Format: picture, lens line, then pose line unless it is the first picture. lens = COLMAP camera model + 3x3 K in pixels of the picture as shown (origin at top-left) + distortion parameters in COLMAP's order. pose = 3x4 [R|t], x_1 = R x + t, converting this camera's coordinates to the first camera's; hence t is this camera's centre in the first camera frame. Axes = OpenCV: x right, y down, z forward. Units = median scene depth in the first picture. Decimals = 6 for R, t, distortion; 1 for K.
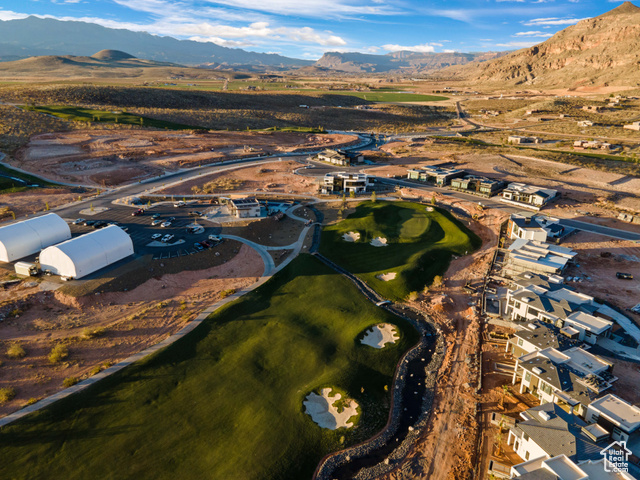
lens RADIAL K [[465.9, 0, 320.0], [0, 465.9, 240.0], [0, 0, 1]] dist [0.007581, 0.057374]
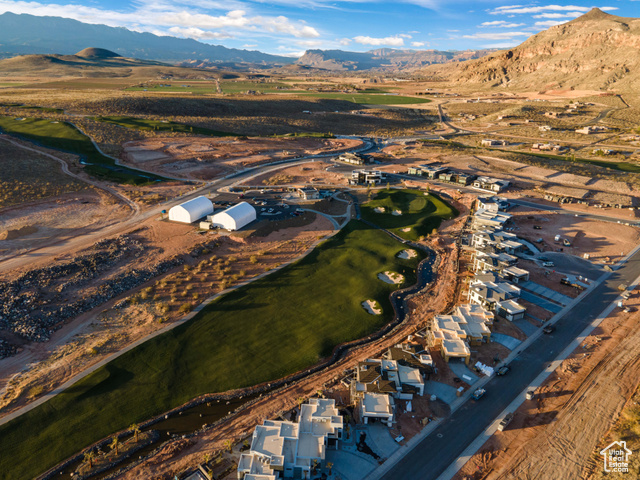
lens RADIAL K [[465.9, 0, 320.0], [0, 465.9, 240.0], [0, 0, 1]] dist [0.007581, 0.057374]
pose [[0.999269, -0.010503, 0.036767, -0.139743], [0.010285, 0.999928, 0.006101, 0.059886], [-0.036828, -0.005718, 0.999305, -0.423458]]
